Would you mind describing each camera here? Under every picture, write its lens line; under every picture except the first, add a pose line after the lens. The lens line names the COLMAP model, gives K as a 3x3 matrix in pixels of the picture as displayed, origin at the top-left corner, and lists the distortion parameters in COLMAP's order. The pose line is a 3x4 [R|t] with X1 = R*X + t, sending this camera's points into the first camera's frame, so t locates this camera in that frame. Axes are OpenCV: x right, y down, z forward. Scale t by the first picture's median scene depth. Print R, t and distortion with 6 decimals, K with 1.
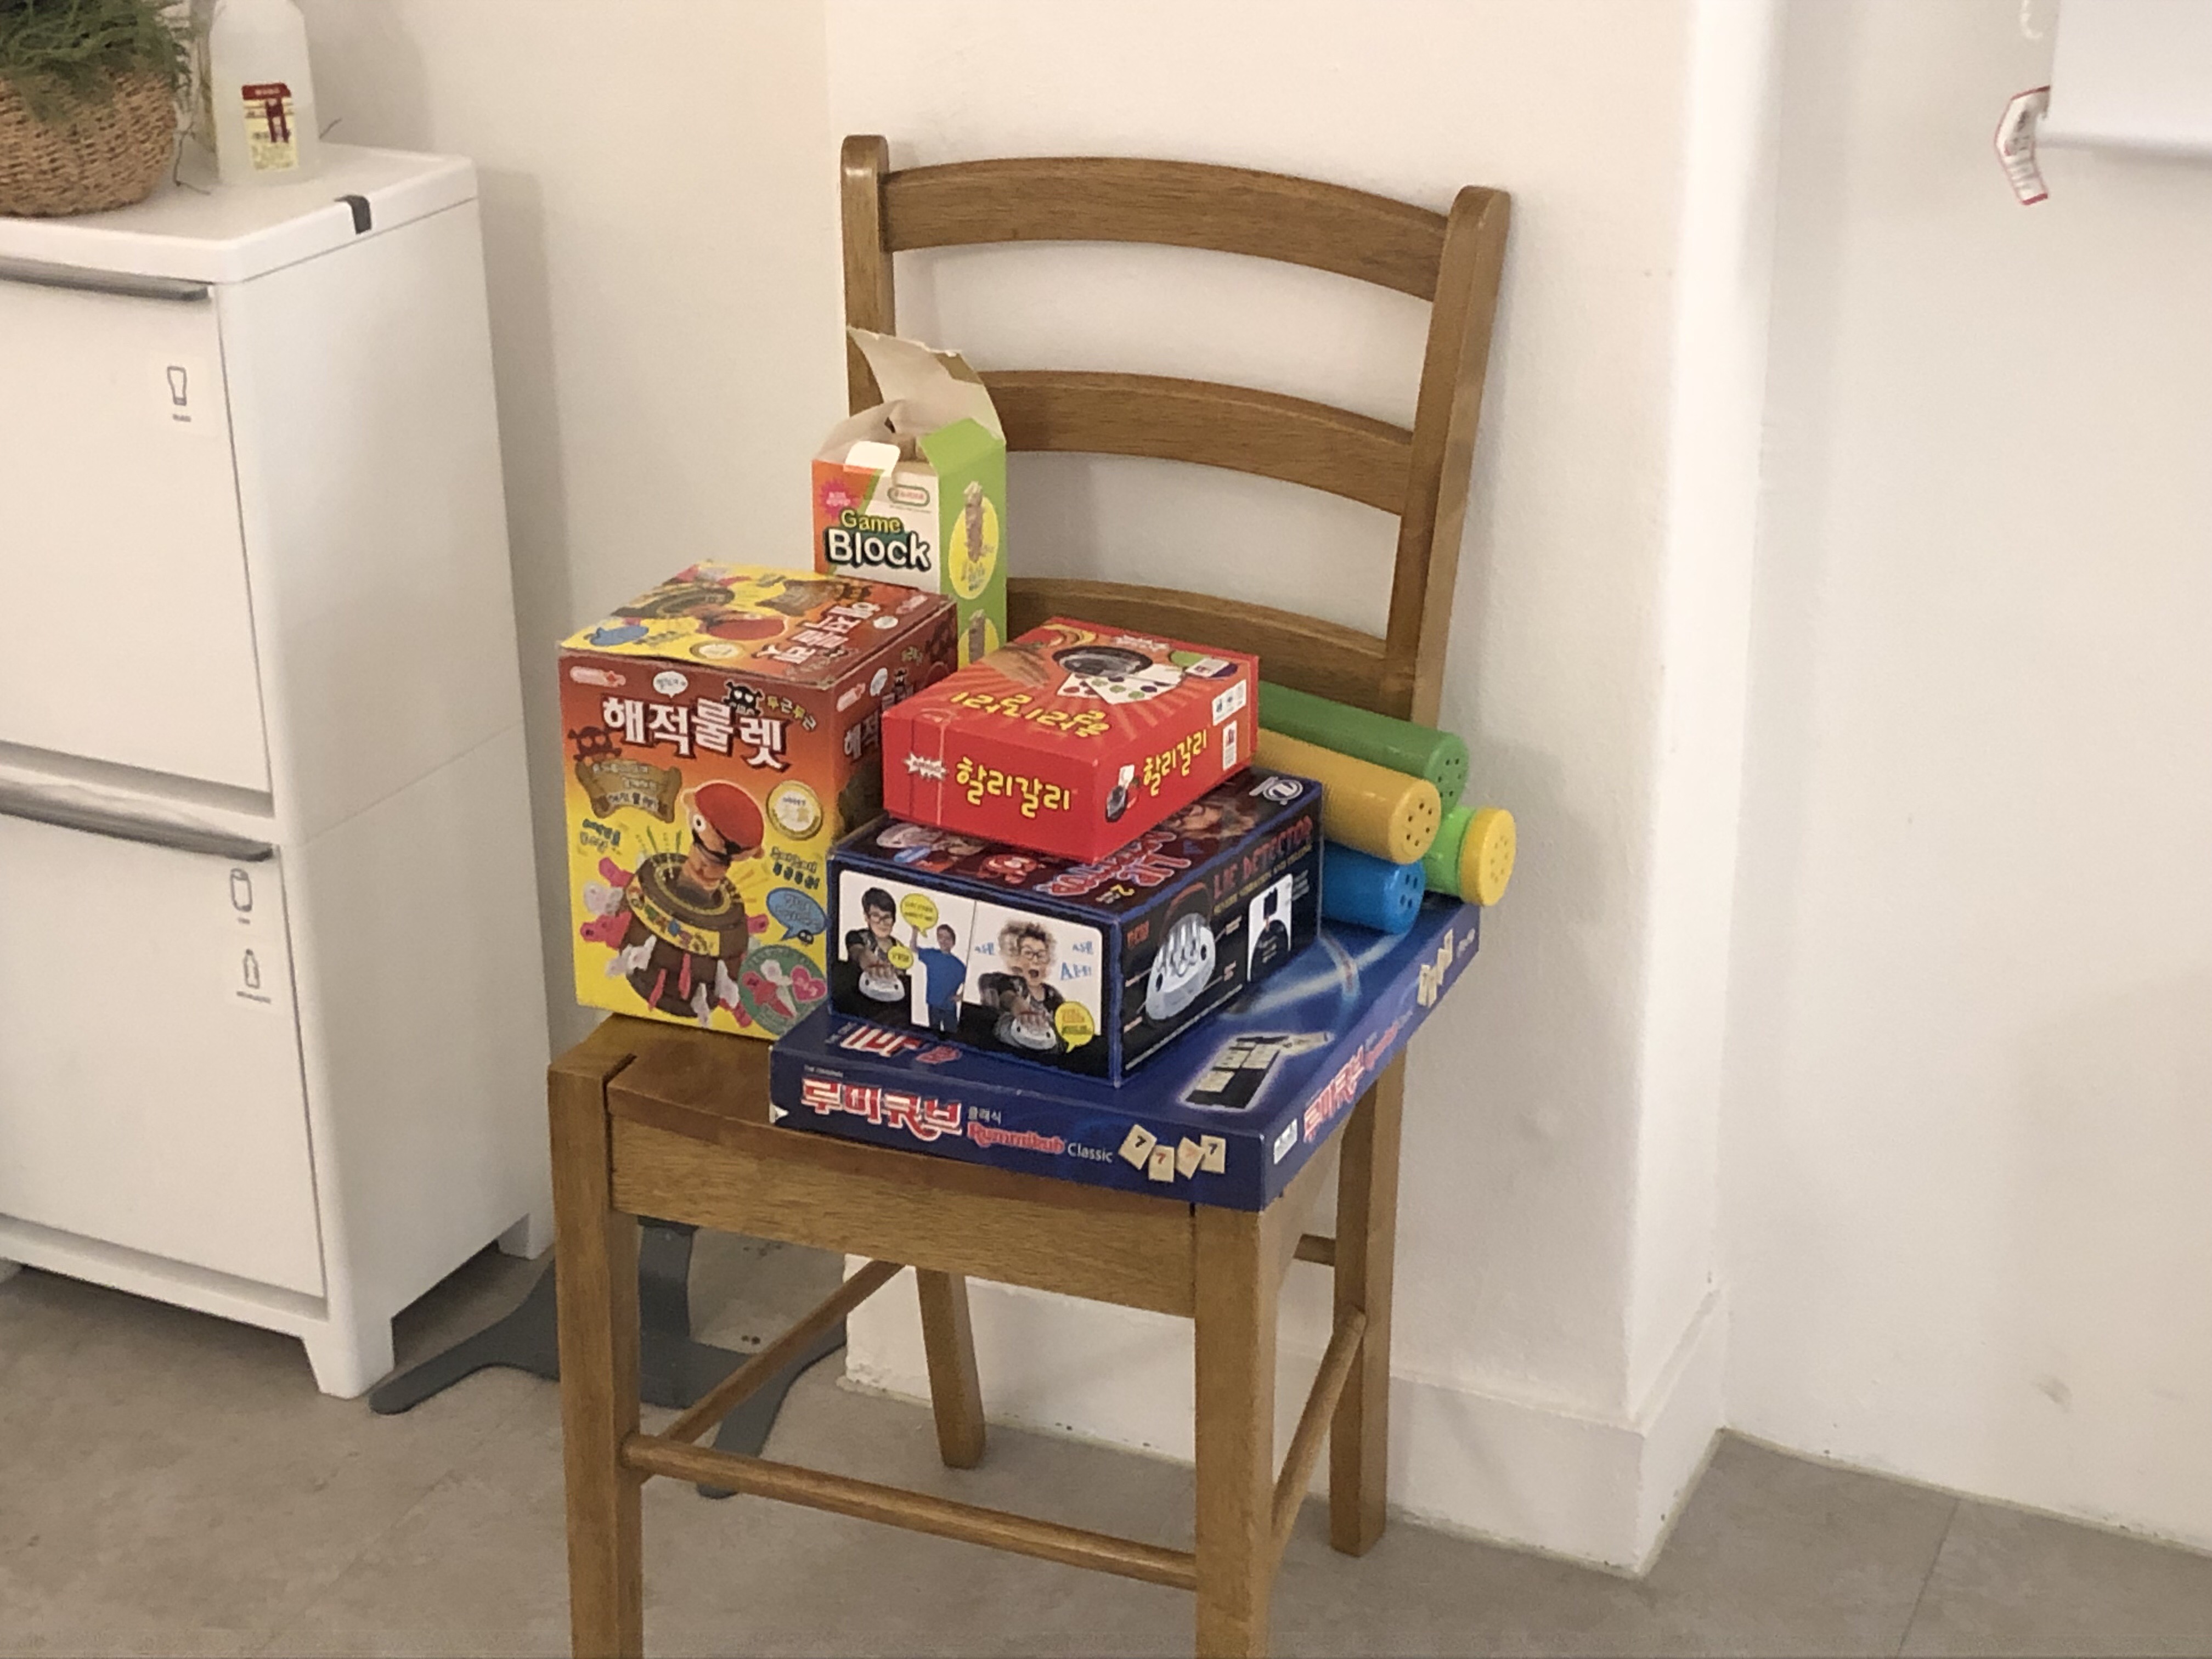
lens RADIAL K [[3748.9, 0, 1103.2], [0, 3748.9, 828.9], [0, 0, 1]] dist [0.156602, 0.000000]
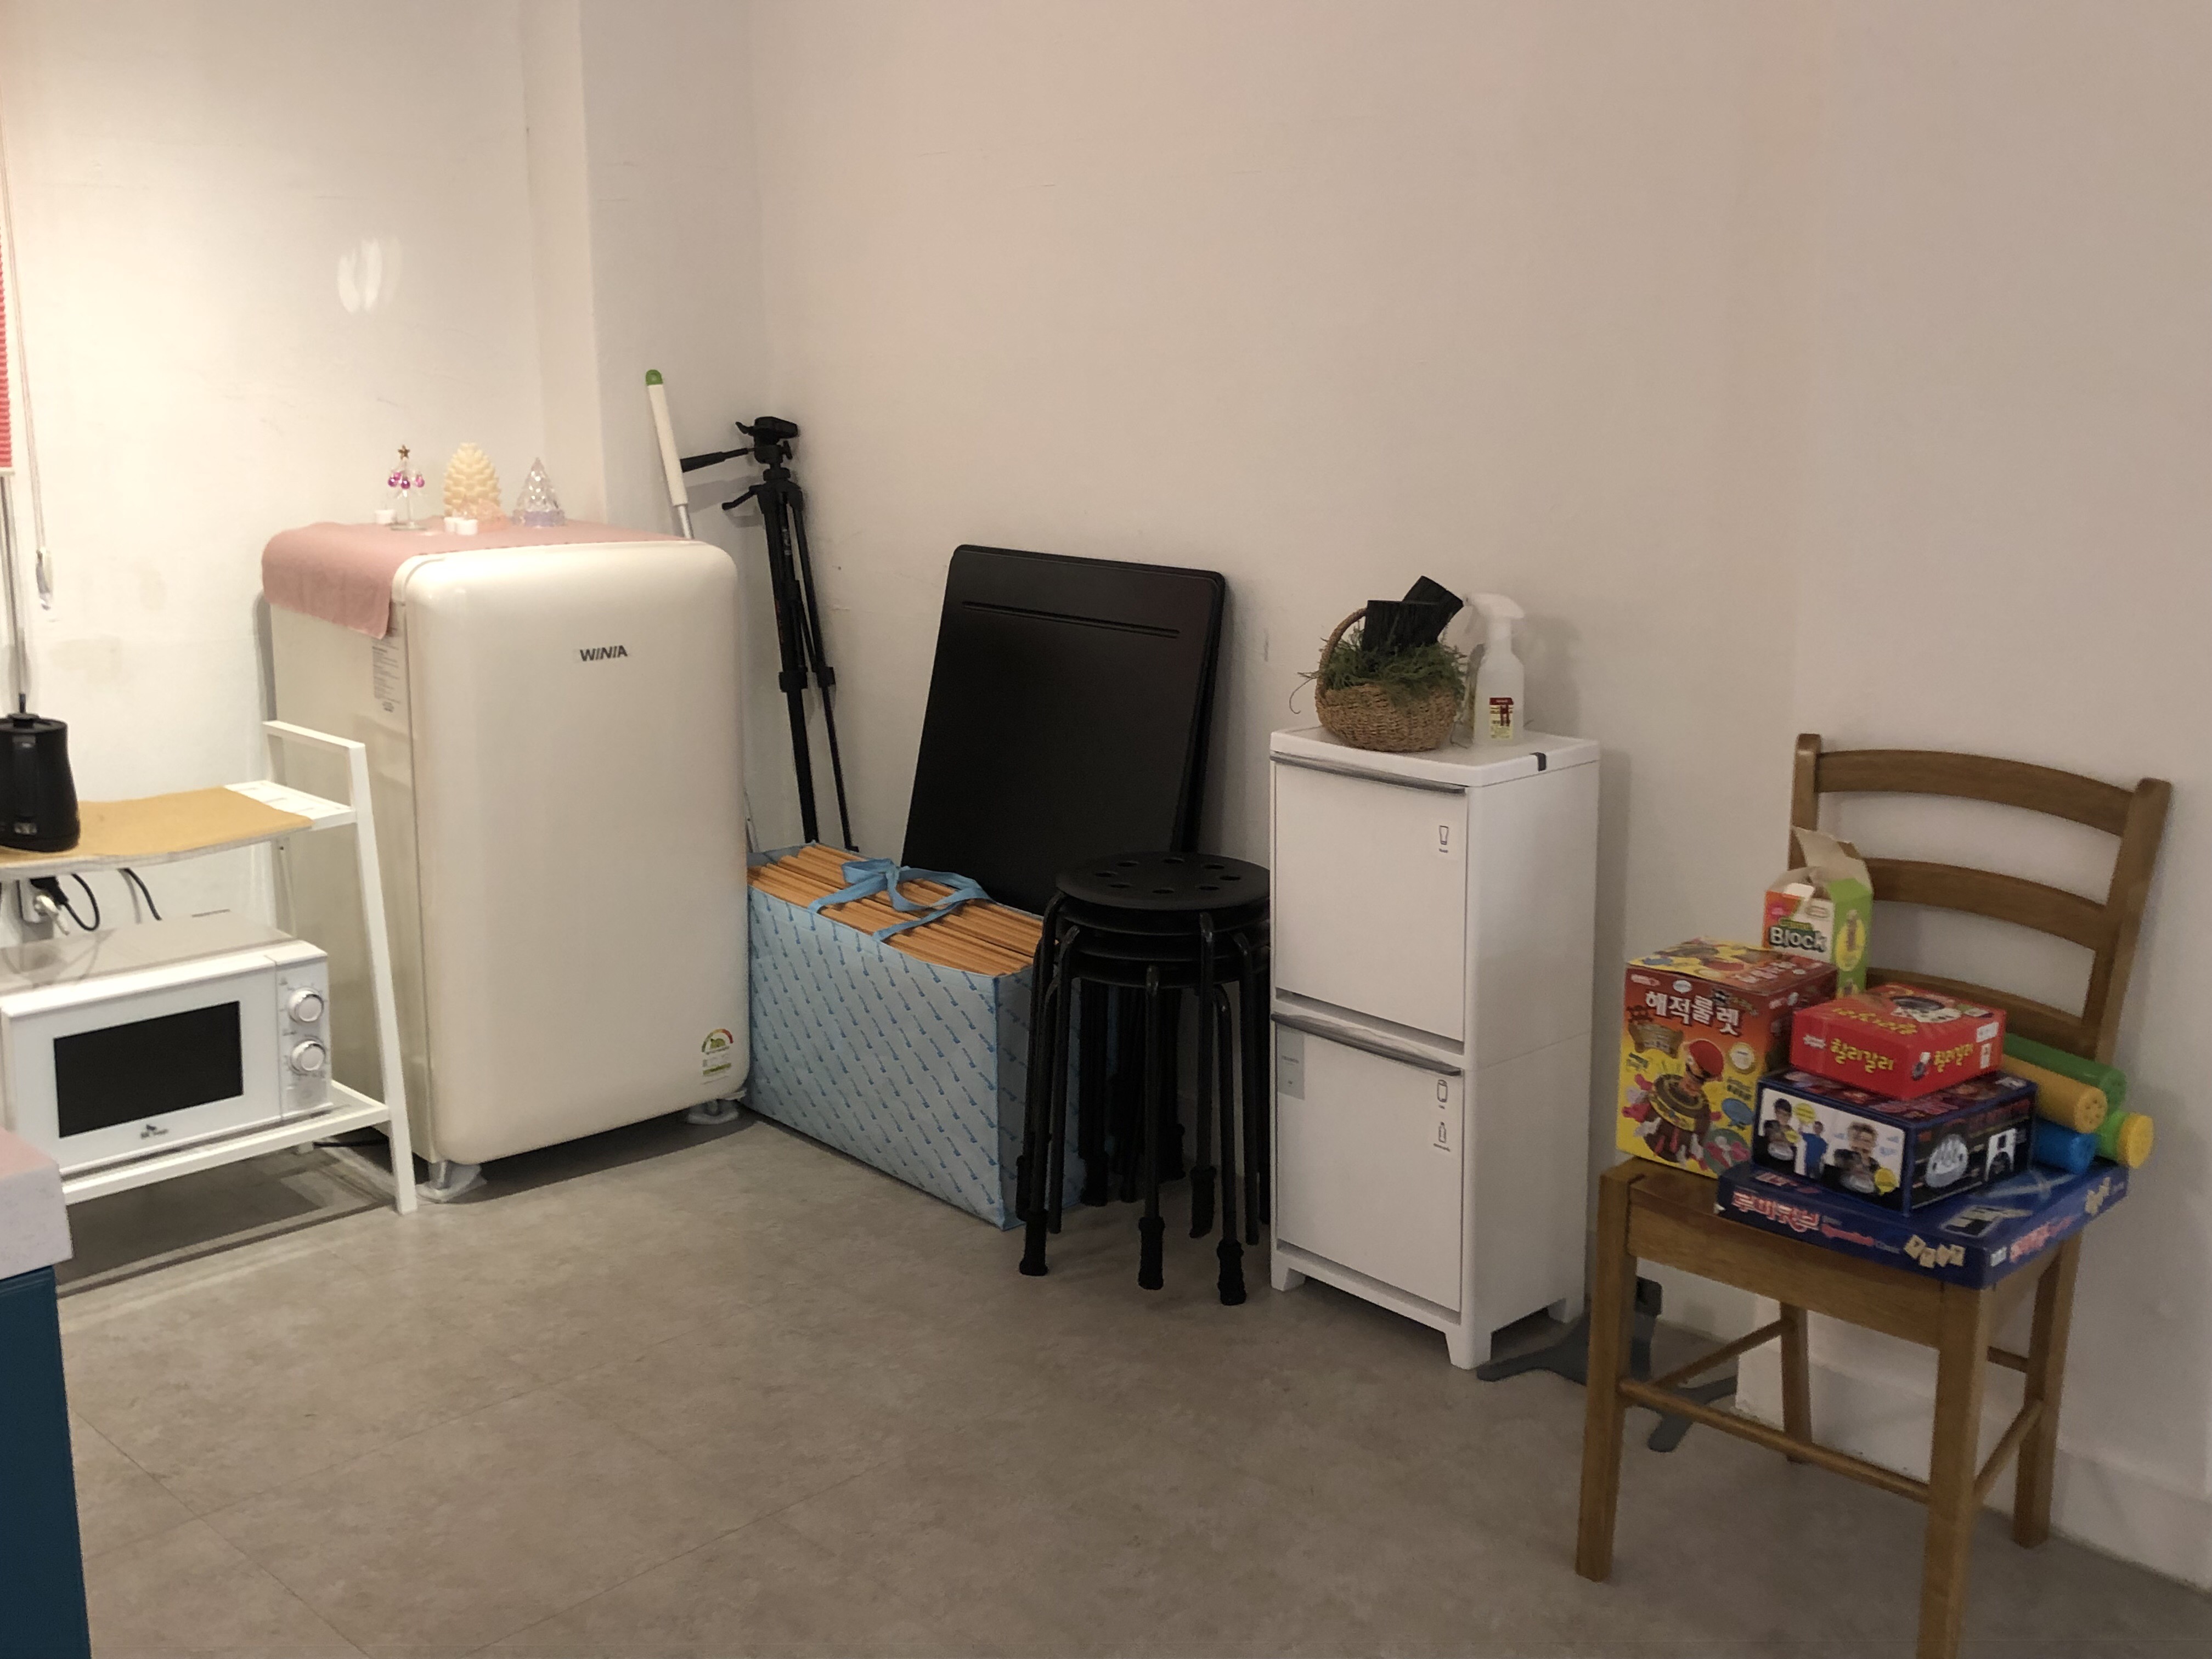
lens RADIAL K [[2492.9, 0, 1108.6], [0, 2492.9, 825.6], [0, 0, 1]] dist [0.031882, 0.000000]
pose [[0.944046, 0.079816, -0.320009, 0.011100], [-0.141080, 0.974752, -0.173076, 0.136335], [0.298115, 0.208539, 0.931471, -0.293963]]
